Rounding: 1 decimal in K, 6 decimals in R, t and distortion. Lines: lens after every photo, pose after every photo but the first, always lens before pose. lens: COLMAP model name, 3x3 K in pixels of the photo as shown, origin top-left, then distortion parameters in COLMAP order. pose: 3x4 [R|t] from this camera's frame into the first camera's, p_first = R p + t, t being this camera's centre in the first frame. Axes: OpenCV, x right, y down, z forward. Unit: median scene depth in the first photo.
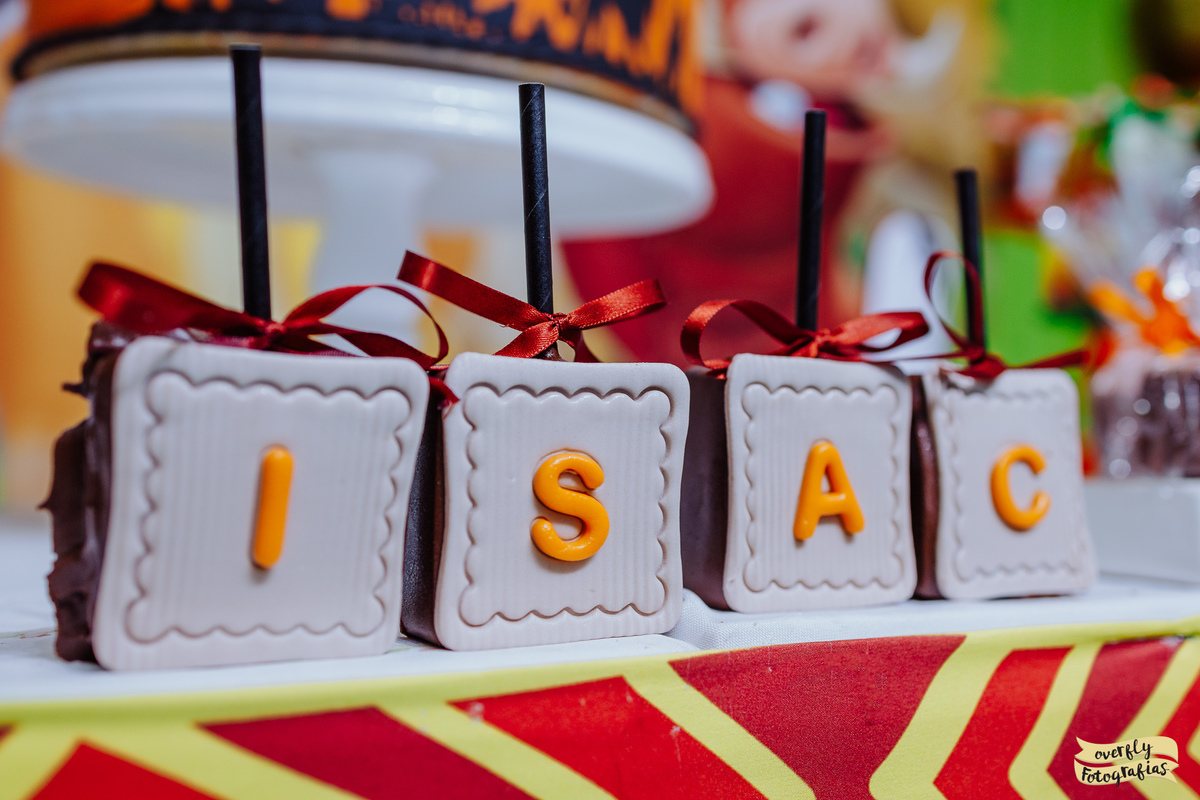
lens RADIAL K [[1200.0, 0, 600.0], [0, 1200.0, 400.0], [0, 0, 1]] dist [0.066977, 0.001482]
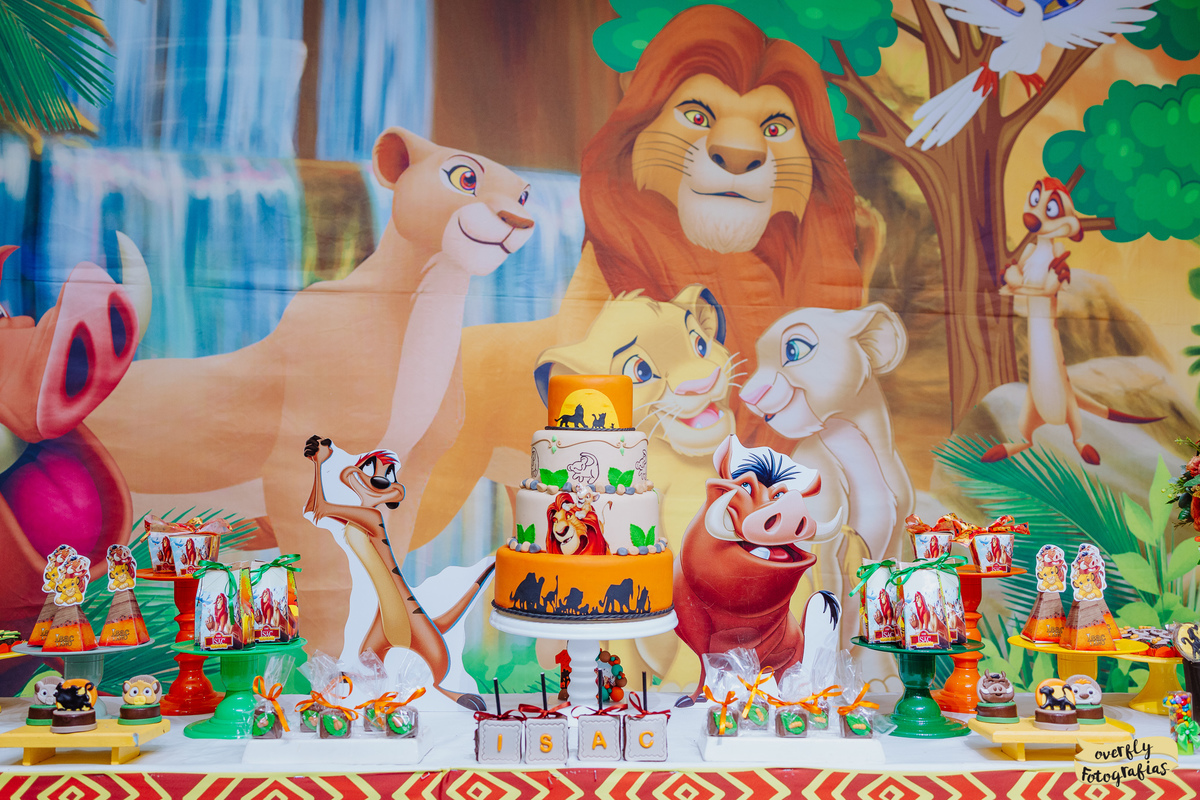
lens RADIAL K [[1200.0, 0, 600.0], [0, 1200.0, 400.0], [0, 0, 1]] dist [0.066977, 0.001482]
pose [[0.886485, -0.040838, -0.460952, 3.292118], [0.024770, 0.998858, -0.040857, -1.478838], [0.462094, 0.024801, 0.886484, -4.657487]]
